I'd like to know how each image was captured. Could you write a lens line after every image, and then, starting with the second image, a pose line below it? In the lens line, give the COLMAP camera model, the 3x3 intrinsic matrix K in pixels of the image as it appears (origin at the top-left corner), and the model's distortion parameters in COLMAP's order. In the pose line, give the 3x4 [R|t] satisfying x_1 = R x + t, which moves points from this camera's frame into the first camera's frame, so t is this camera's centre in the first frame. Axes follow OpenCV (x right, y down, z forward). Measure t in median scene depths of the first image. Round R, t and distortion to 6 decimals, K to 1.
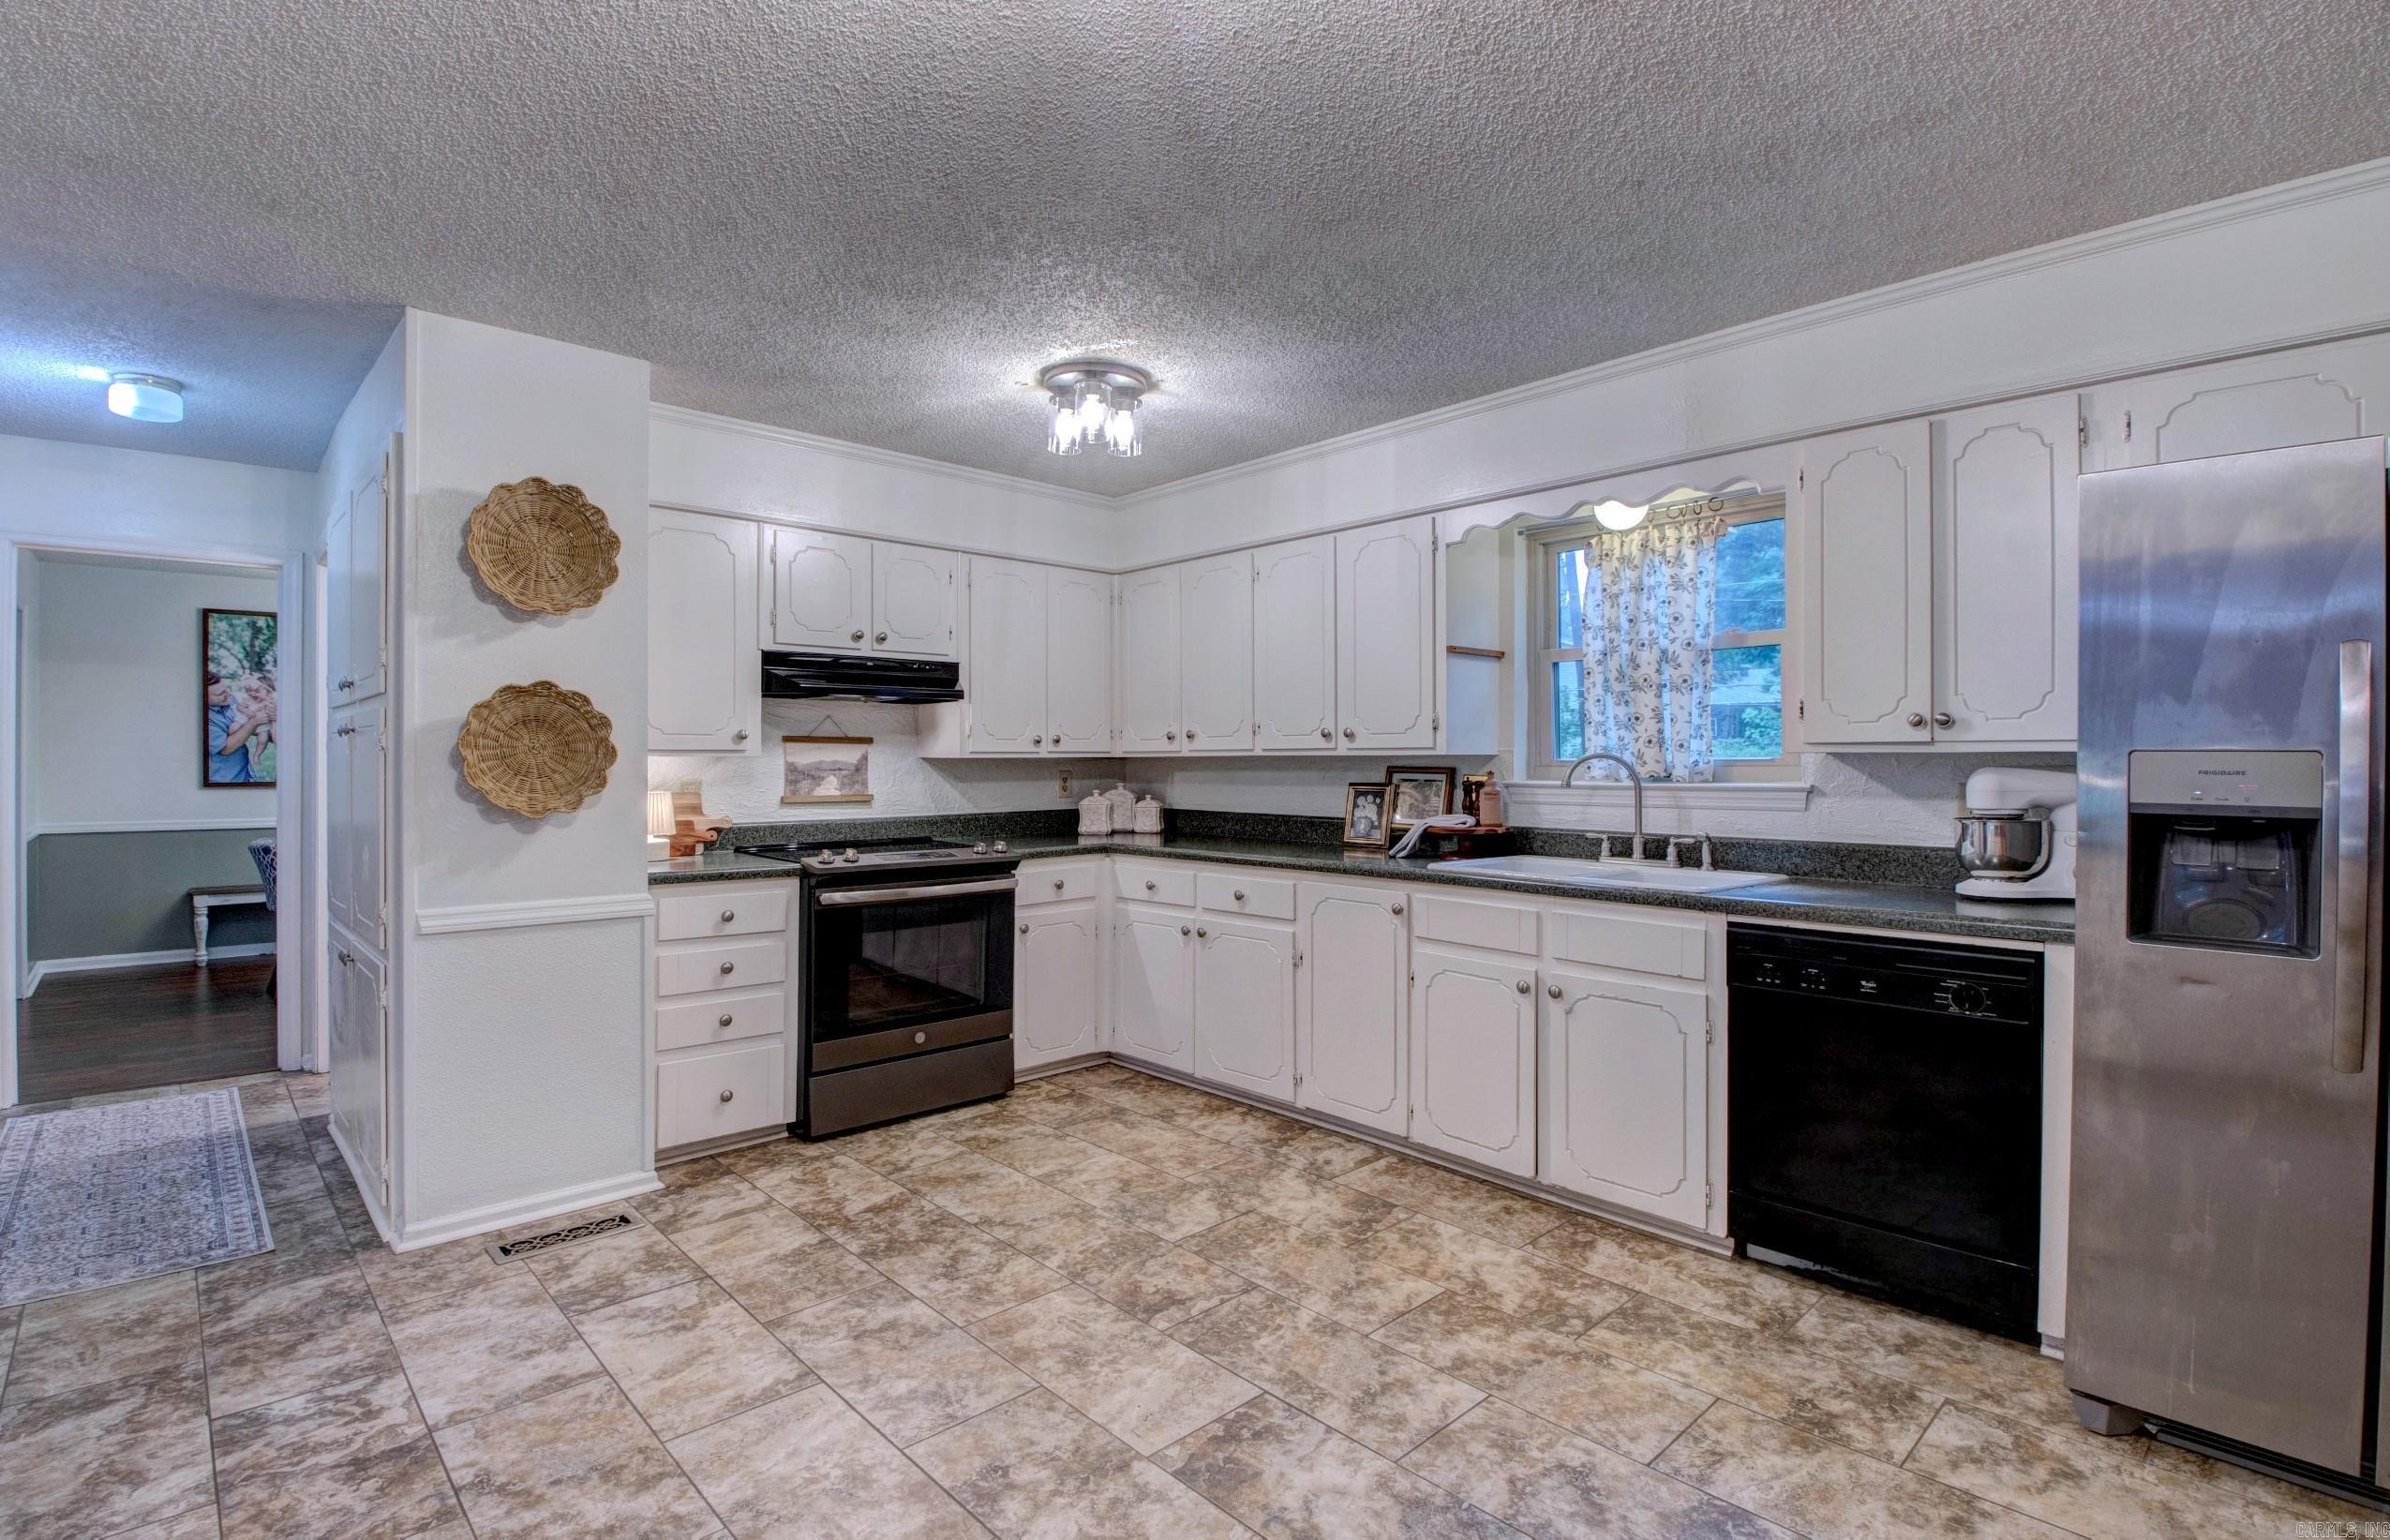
lens RADIAL K [[1117.7, 0, 1192.6], [0, 1117.7, 758.4], [0, 0, 1]] dist [0.001754, -0.017785]
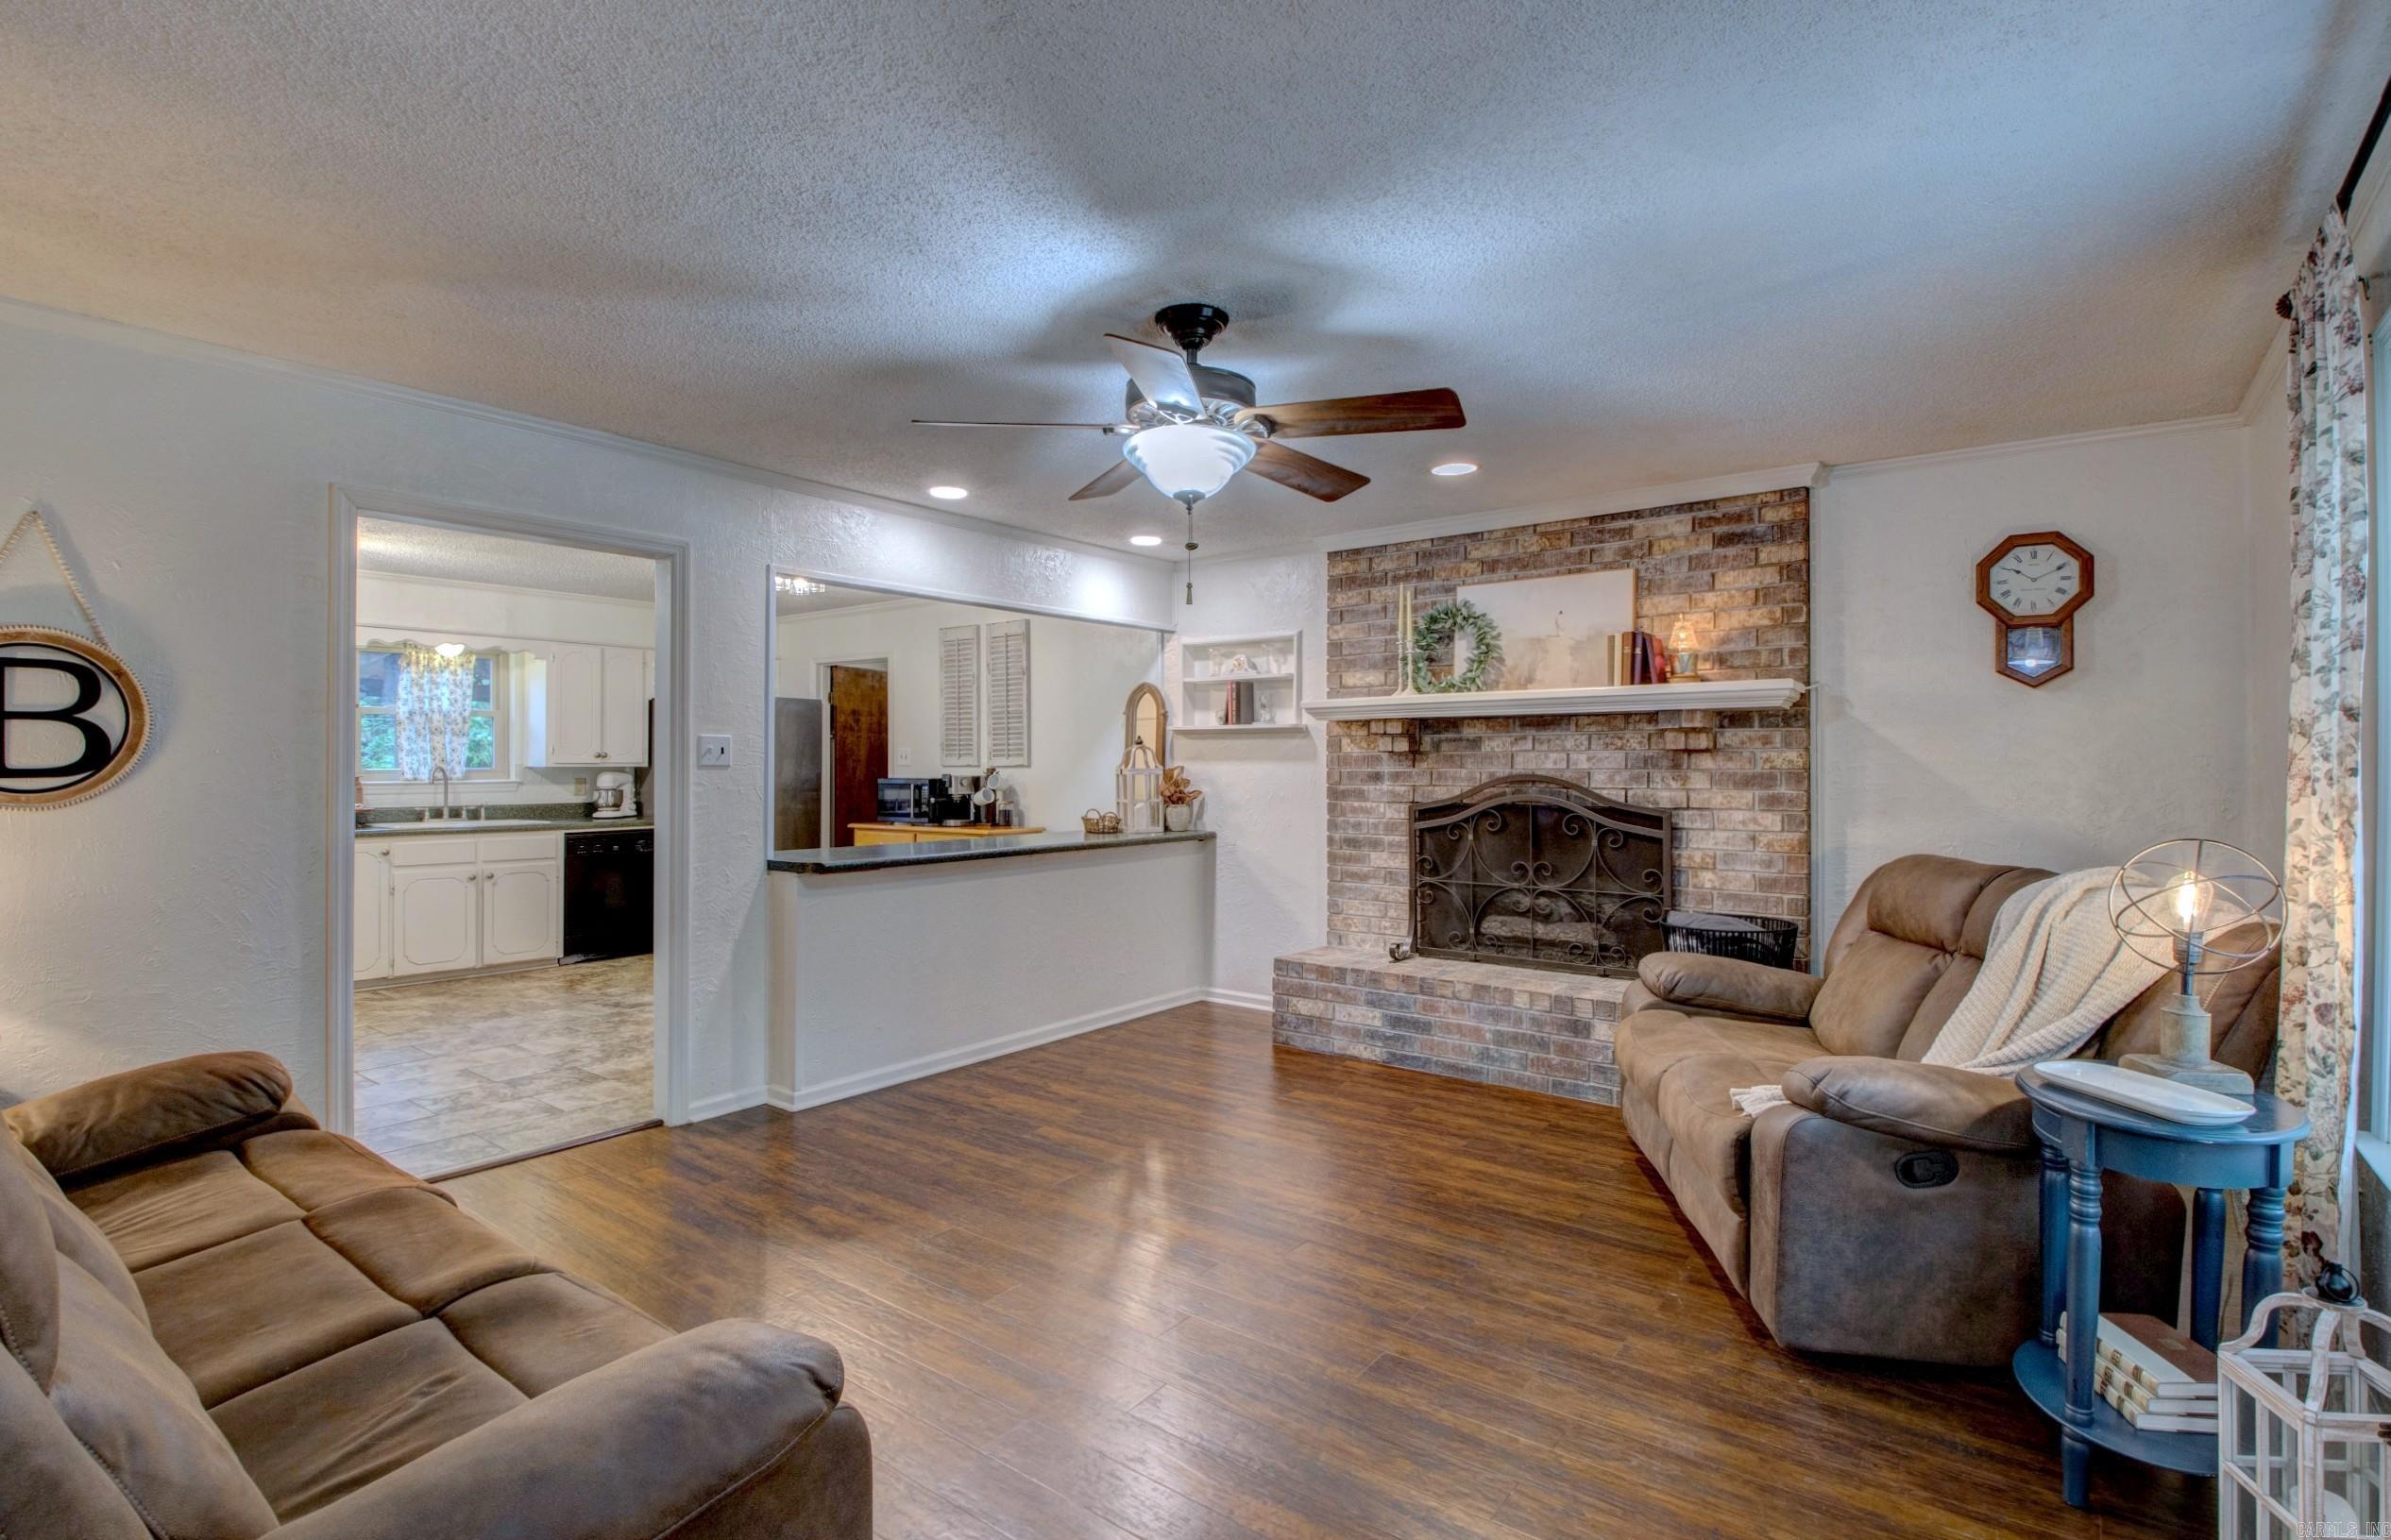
lens RADIAL K [[1106.9, 0, 1208.5], [0, 1106.9, 769.6], [0, 0, 1]] dist [0.001381, -0.017071]
pose [[-0.180951, -0.003438, 0.983486, -1.895613], [-0.002445, 0.999992, 0.003046, -0.008139], [-0.983489, -0.001854, -0.180958, 0.007477]]
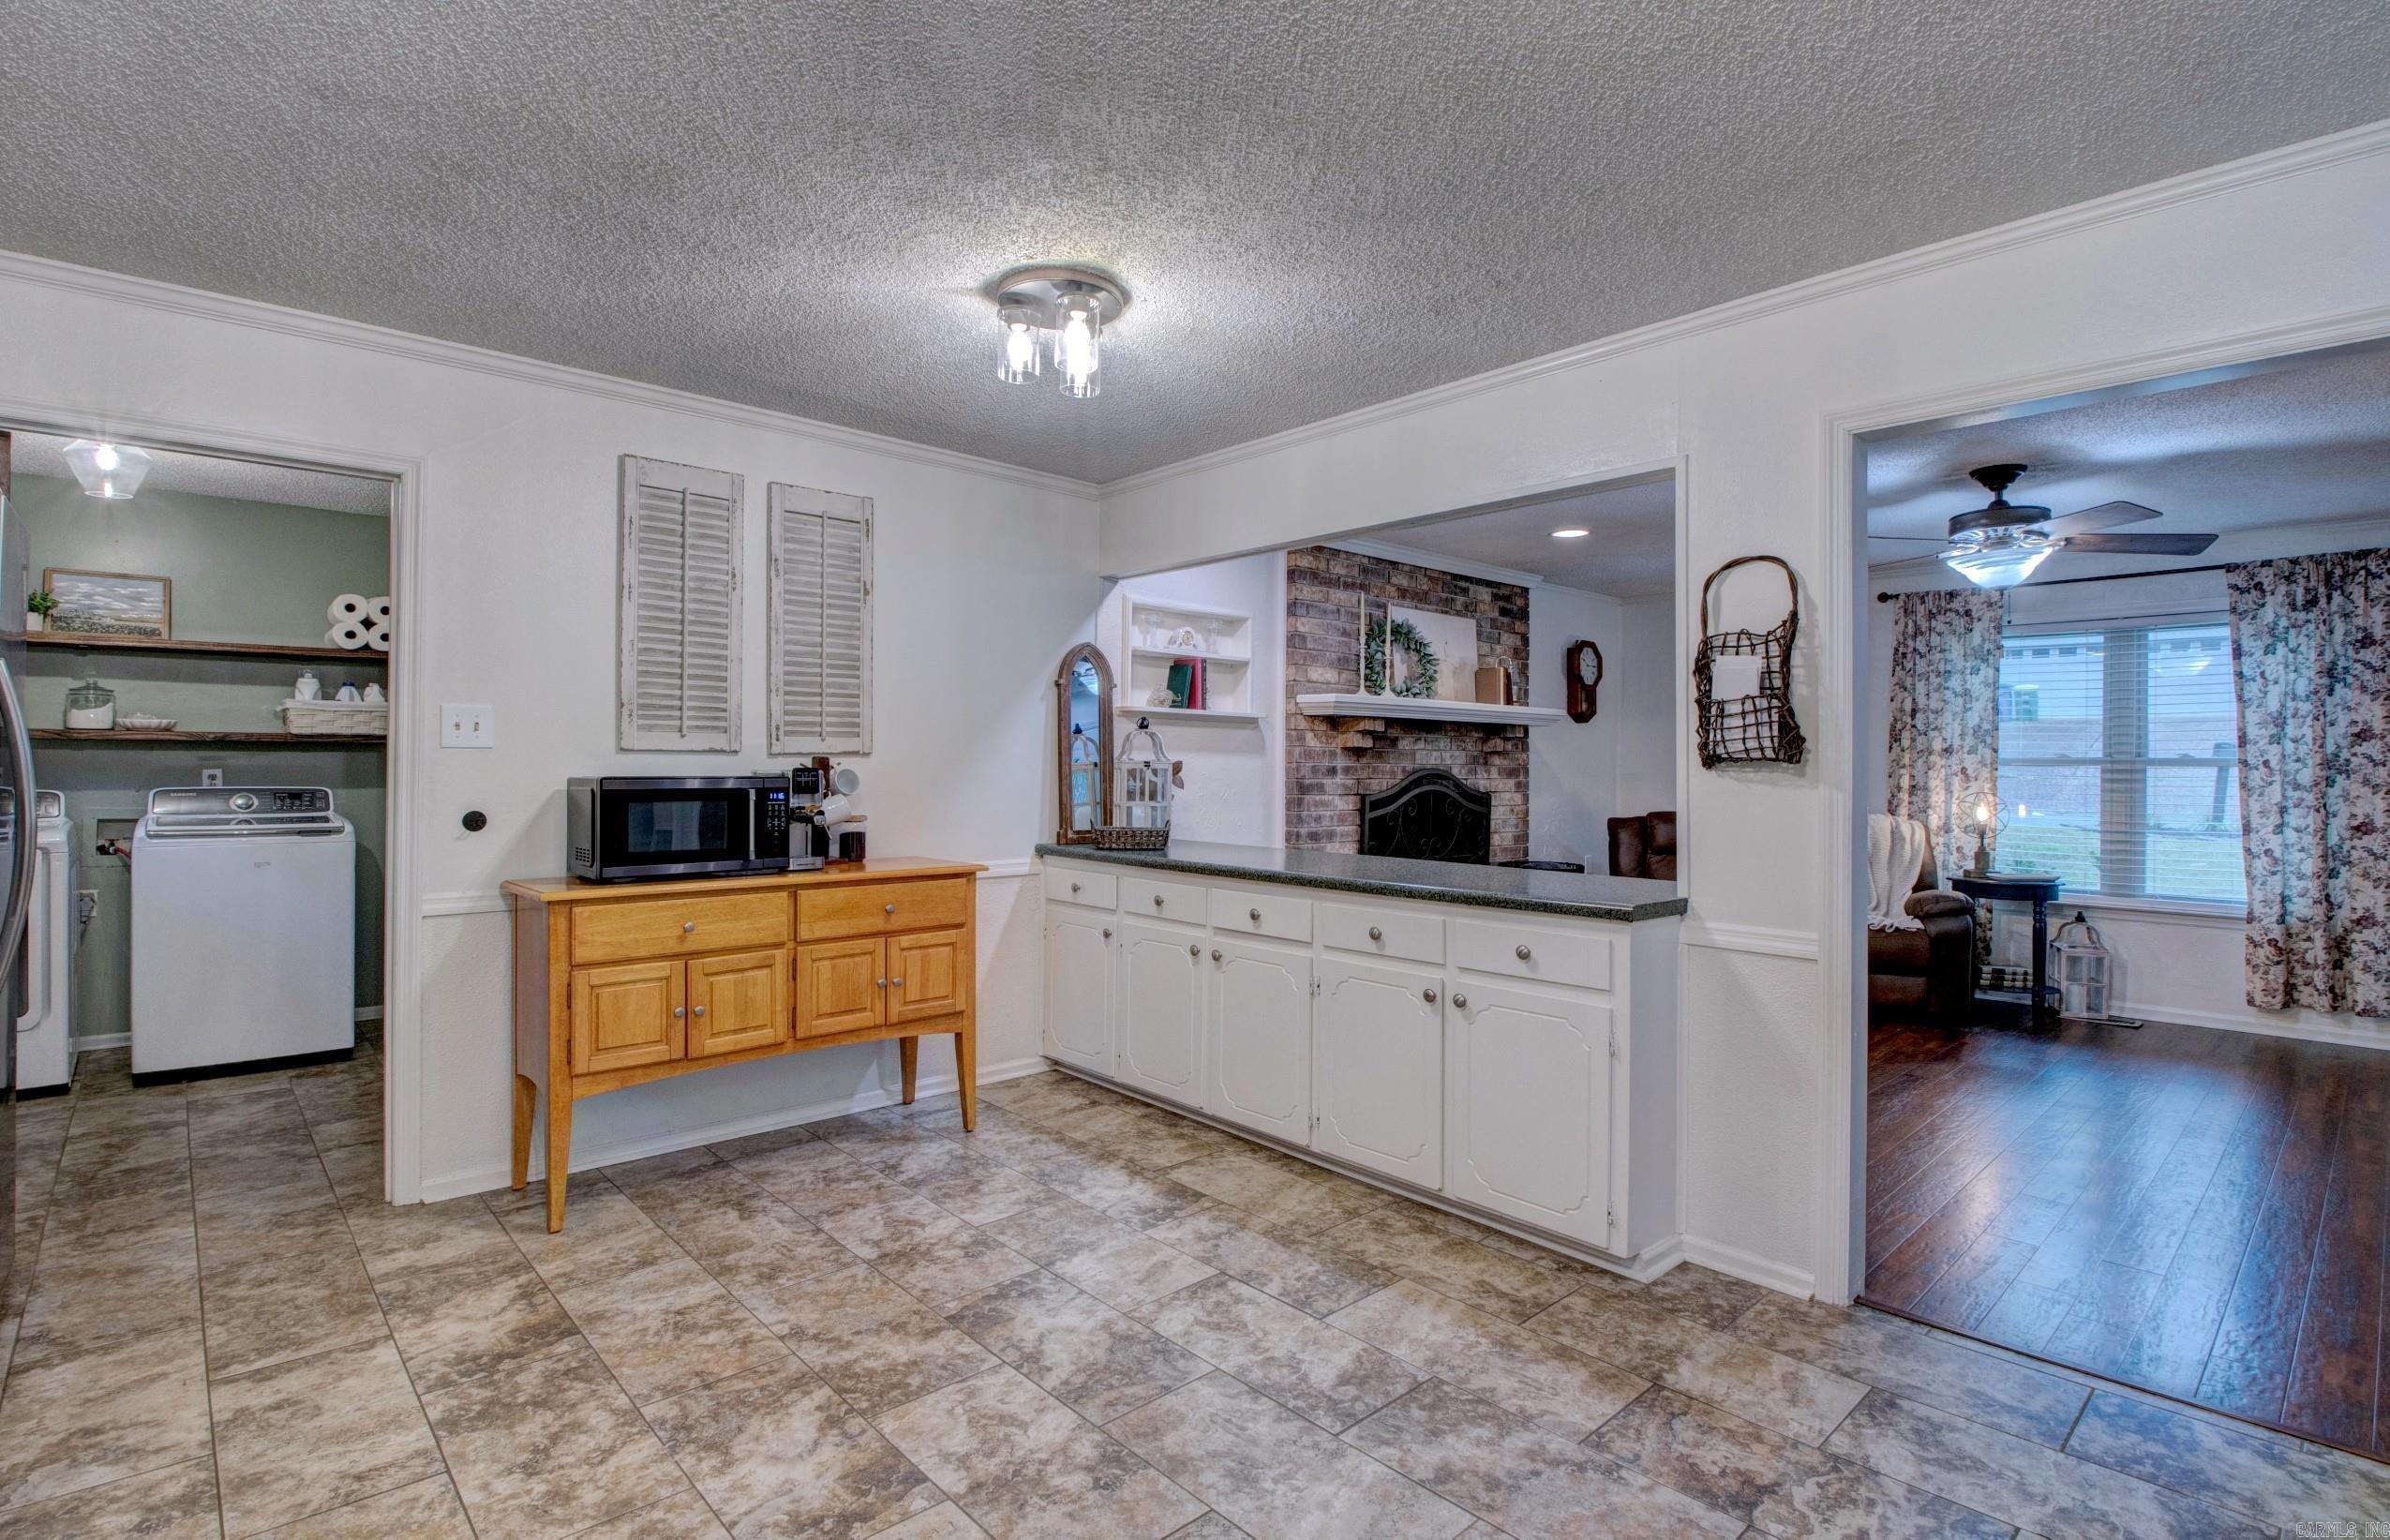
lens RADIAL K [[1117.7, 0, 1192.6], [0, 1117.7, 758.4], [0, 0, 1]] dist [0.001754, -0.017785]
pose [[-0.999952, -0.009422, 0.002597, -0.146355], [-0.009443, 0.999924, -0.007872, 0.003087], [-0.002523, -0.007896, -0.999966, 1.168131]]
